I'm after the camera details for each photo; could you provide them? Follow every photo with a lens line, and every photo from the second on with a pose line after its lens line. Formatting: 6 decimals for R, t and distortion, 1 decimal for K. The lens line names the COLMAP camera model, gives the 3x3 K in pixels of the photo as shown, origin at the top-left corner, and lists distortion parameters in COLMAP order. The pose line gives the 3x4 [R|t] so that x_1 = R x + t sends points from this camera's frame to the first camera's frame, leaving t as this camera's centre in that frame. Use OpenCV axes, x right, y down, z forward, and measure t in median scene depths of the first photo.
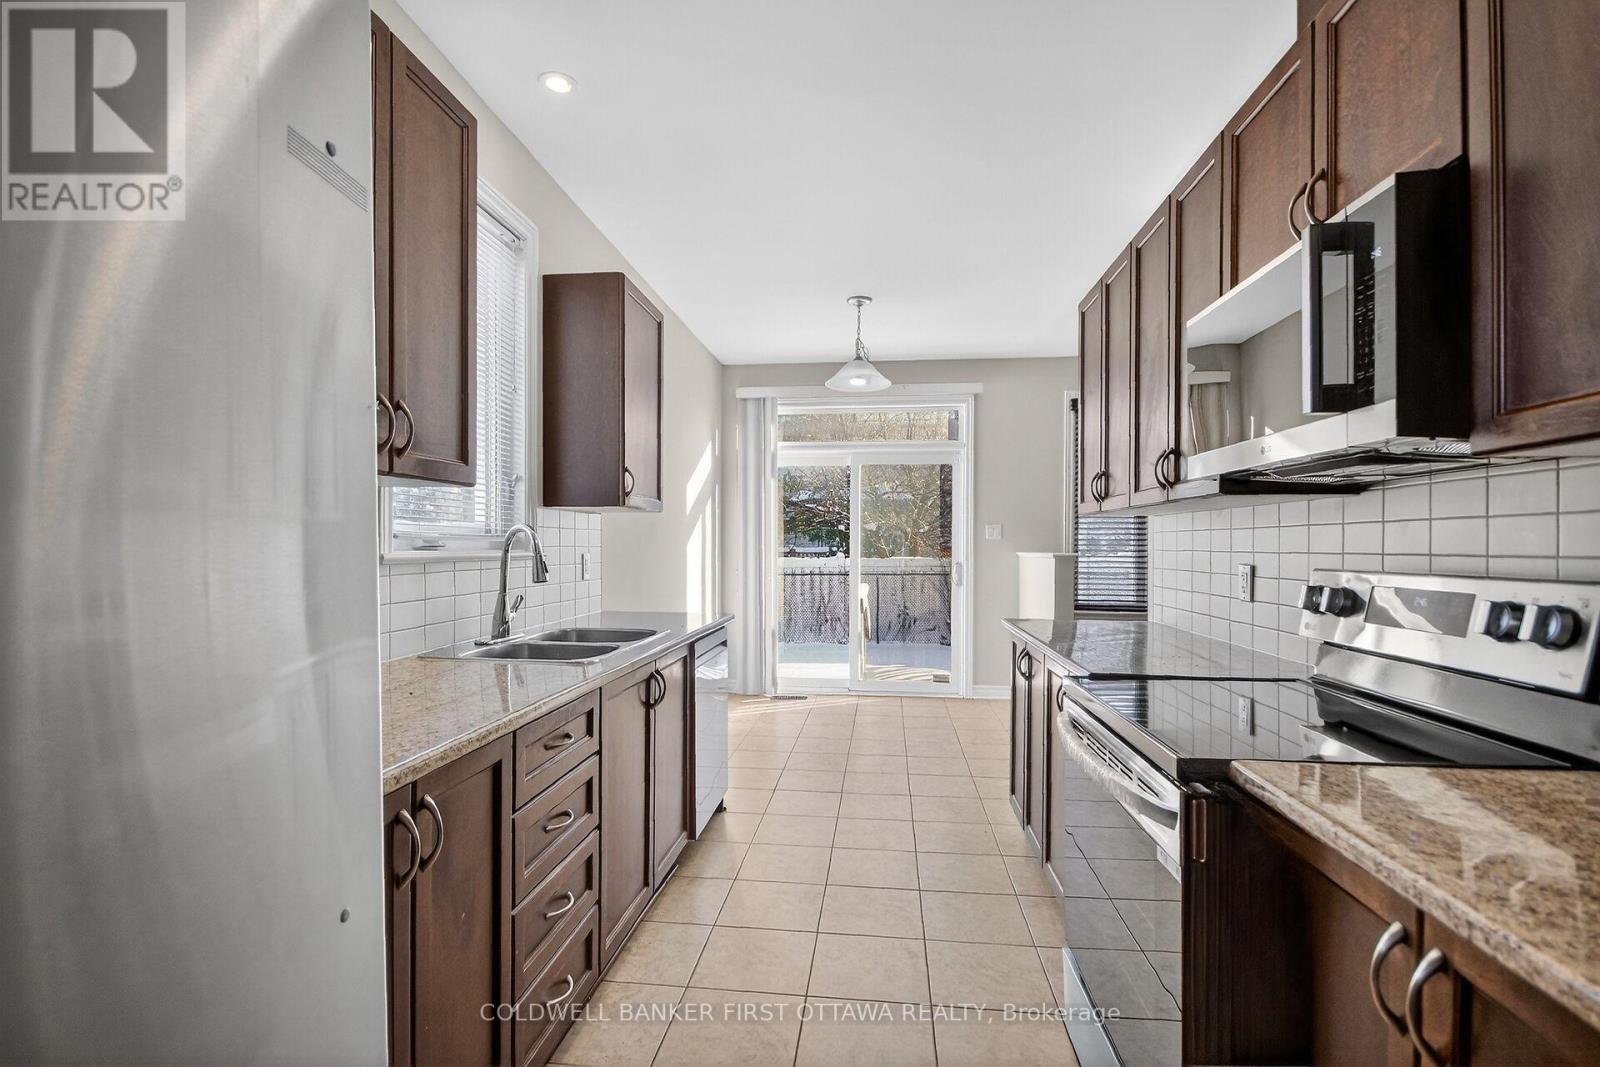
lens RADIAL K [[742.7, 0, 798.7], [0, 742.7, 548.0], [0, 0, 1]] dist [-0.000140, 0.000047]
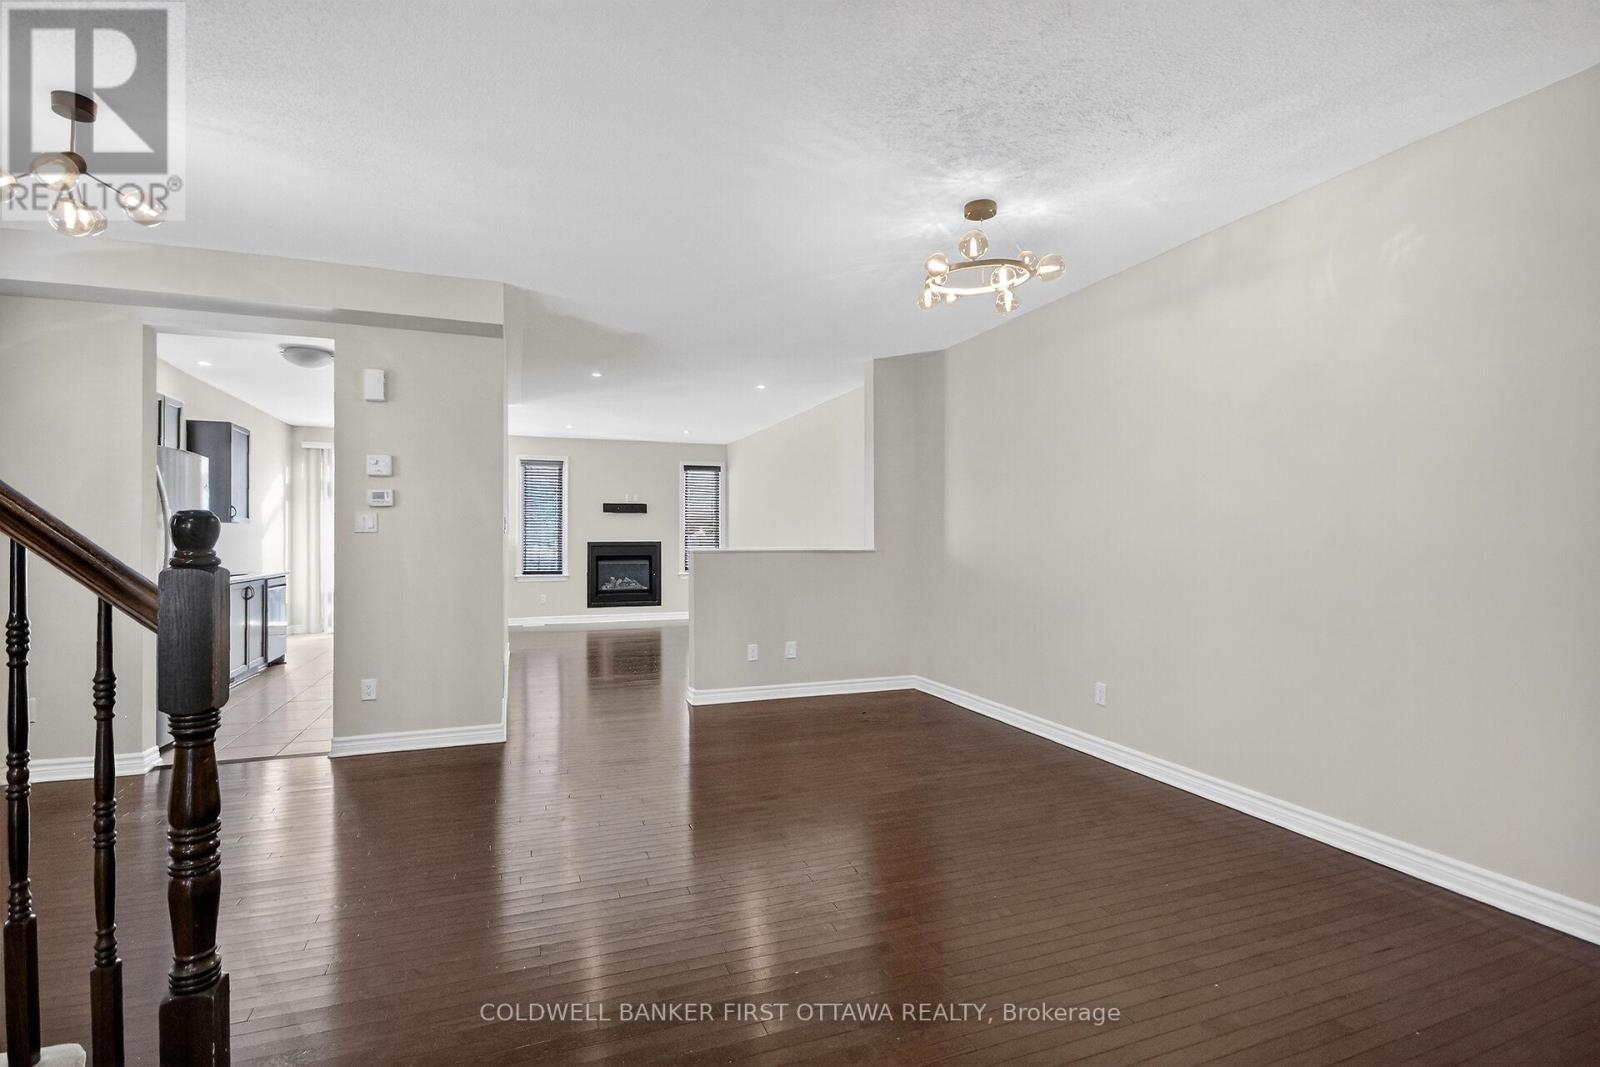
lens RADIAL K [[739.1, 0, 805.8], [0, 739.1, 537.7], [0, 0, 1]] dist [-0.015788, -0.000135]
pose [[0.884892, -0.000996, 0.465795, 0.185860], [0.002678, 0.999992, -0.002949, 0.000653], [-0.465788, 0.003857, 0.884888, -1.194575]]
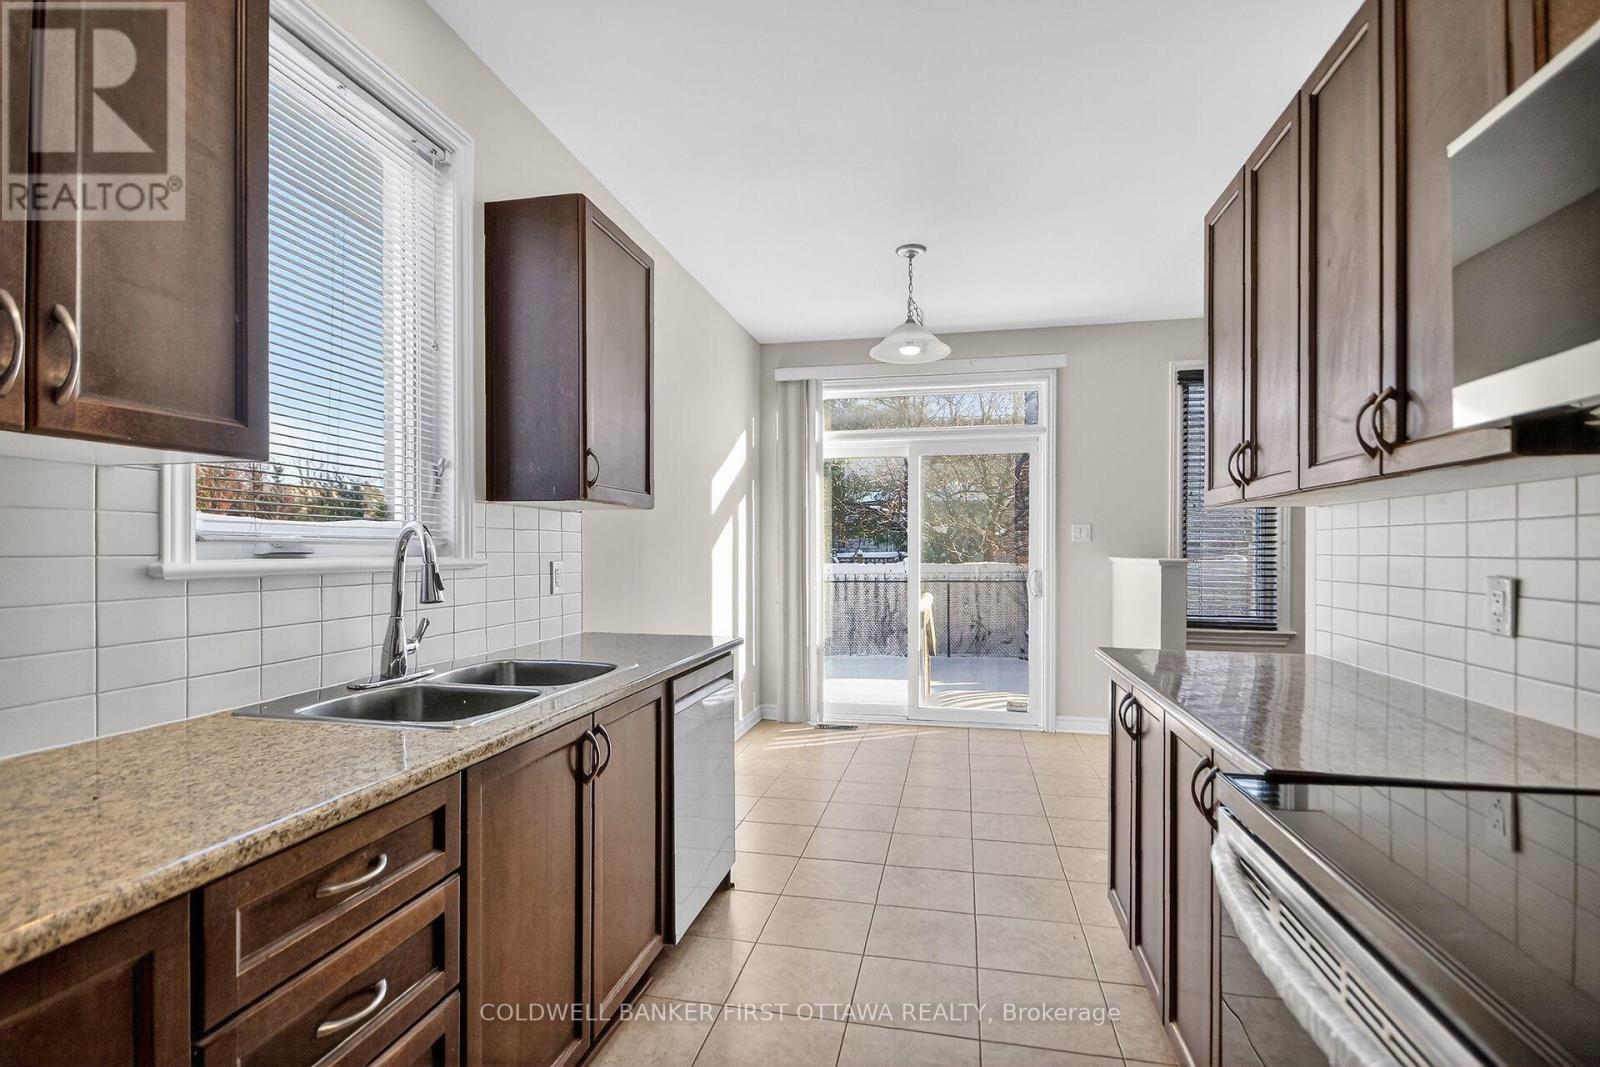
lens RADIAL K [[753.6, 0, 799.0], [0, 753.6, 554.1], [0, 0, 1]] dist [0.003242, 0.000427]
pose [[0.995326, -0.003402, -0.096516, 0.037628], [0.003550, 0.999993, 0.001363, -0.000246], [0.096510, -0.001699, 0.995331, 0.161428]]
